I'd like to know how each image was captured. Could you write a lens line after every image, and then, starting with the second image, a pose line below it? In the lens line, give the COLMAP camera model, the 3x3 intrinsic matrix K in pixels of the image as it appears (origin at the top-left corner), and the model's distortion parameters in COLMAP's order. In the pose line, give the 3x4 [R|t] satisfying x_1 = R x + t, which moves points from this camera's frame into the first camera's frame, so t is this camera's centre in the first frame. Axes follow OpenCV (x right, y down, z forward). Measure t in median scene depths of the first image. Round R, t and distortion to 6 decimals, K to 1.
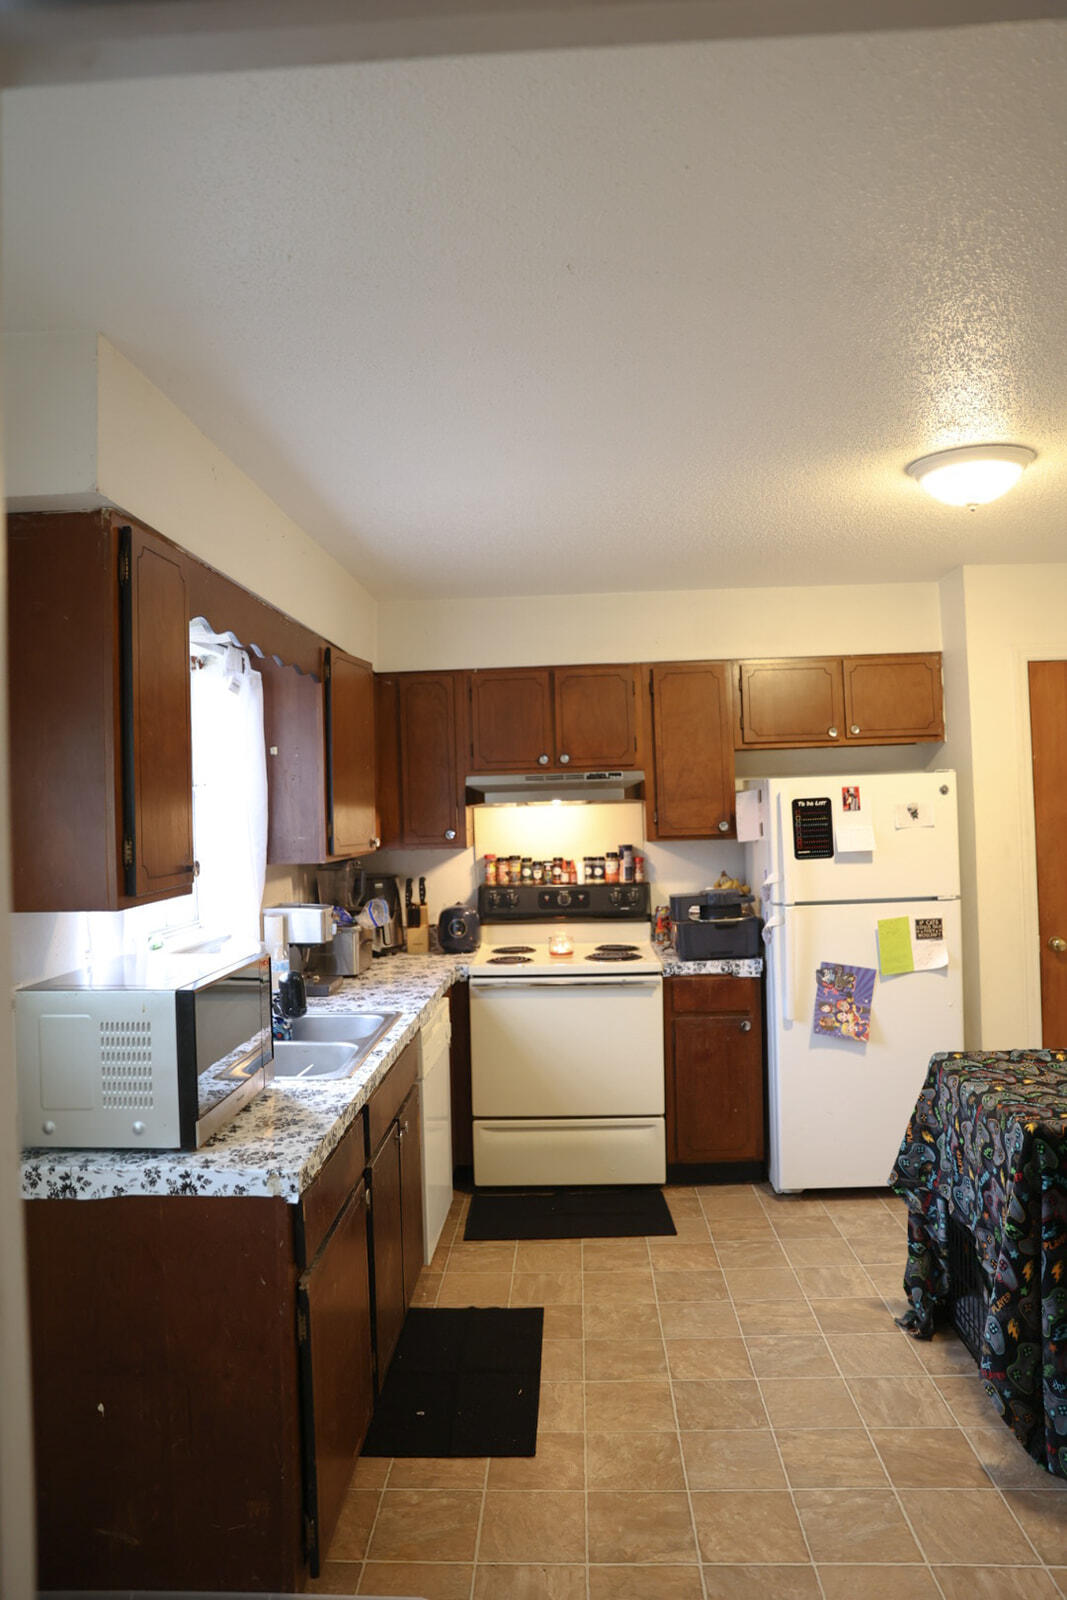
lens RADIAL K [[1044.8, 0, 533.5], [0, 1044.8, 800.0], [0, 0, 1]] dist [-0.078984, -0.000534]
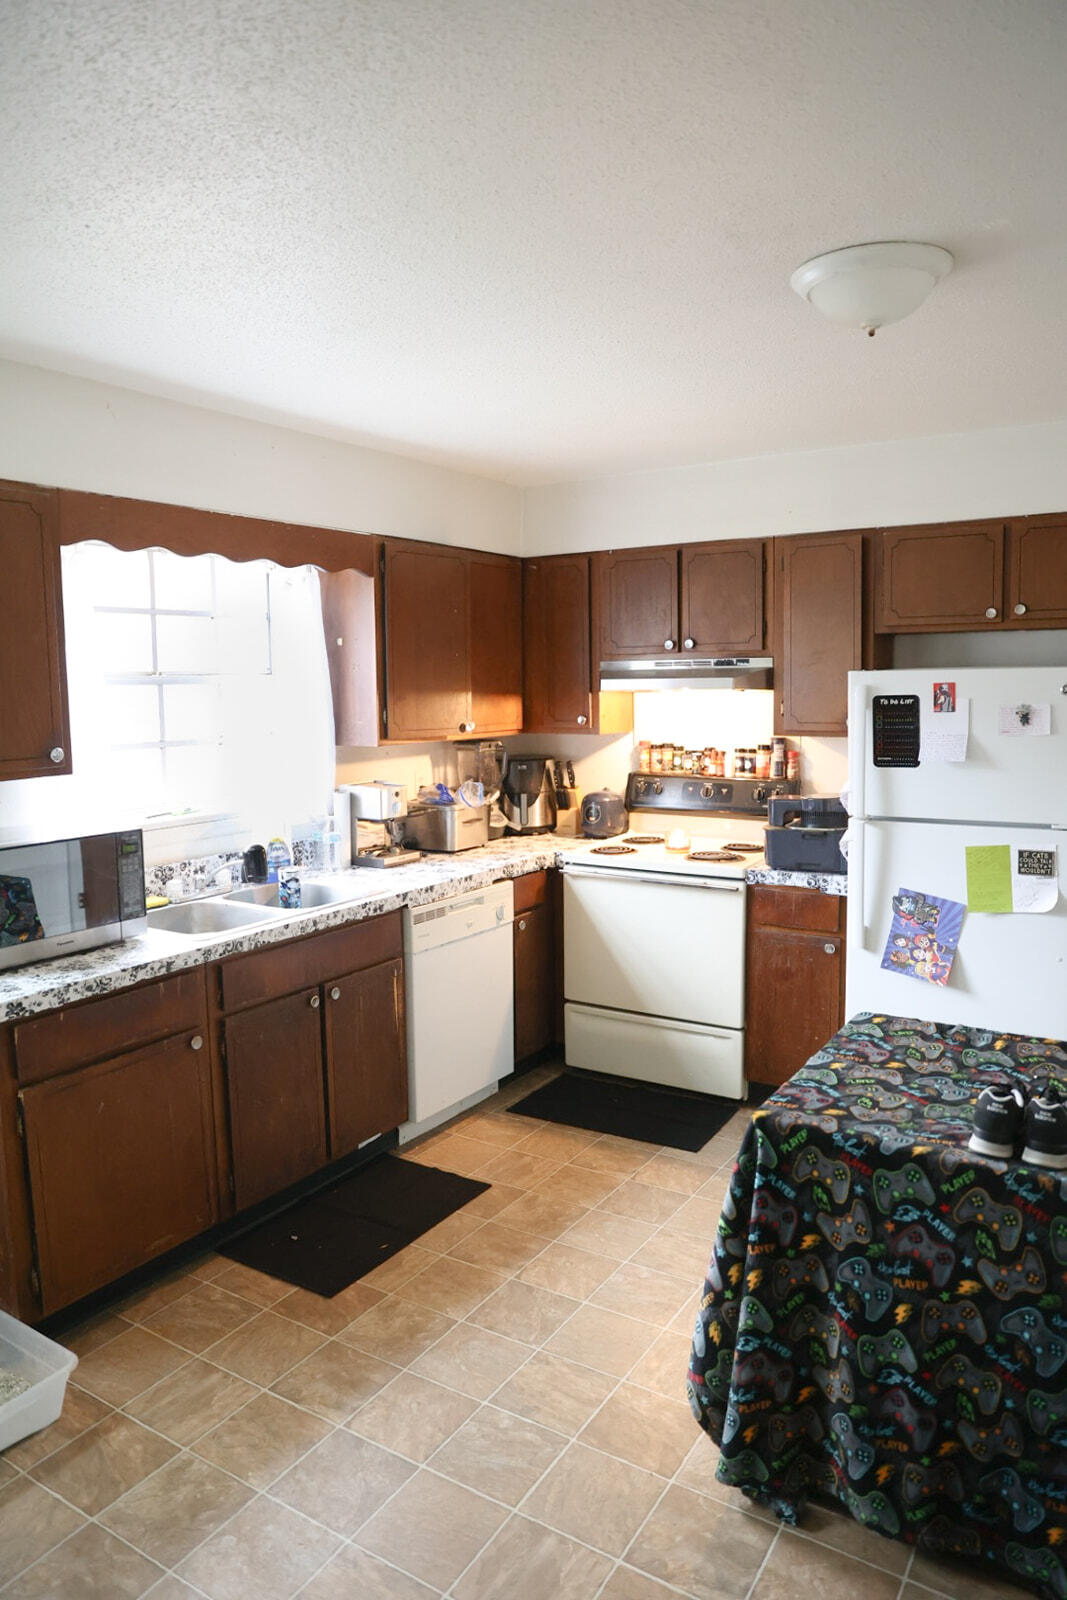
lens RADIAL K [[1051.9, 0, 533.5], [0, 1051.9, 800.0], [0, 0, 1]] dist [-0.069846, 0.000322]
pose [[0.873179, 0.071400, -0.482141, 0.404522], [-0.008515, 0.991296, 0.131379, -0.024754], [0.487324, -0.110612, 0.866187, 0.111335]]
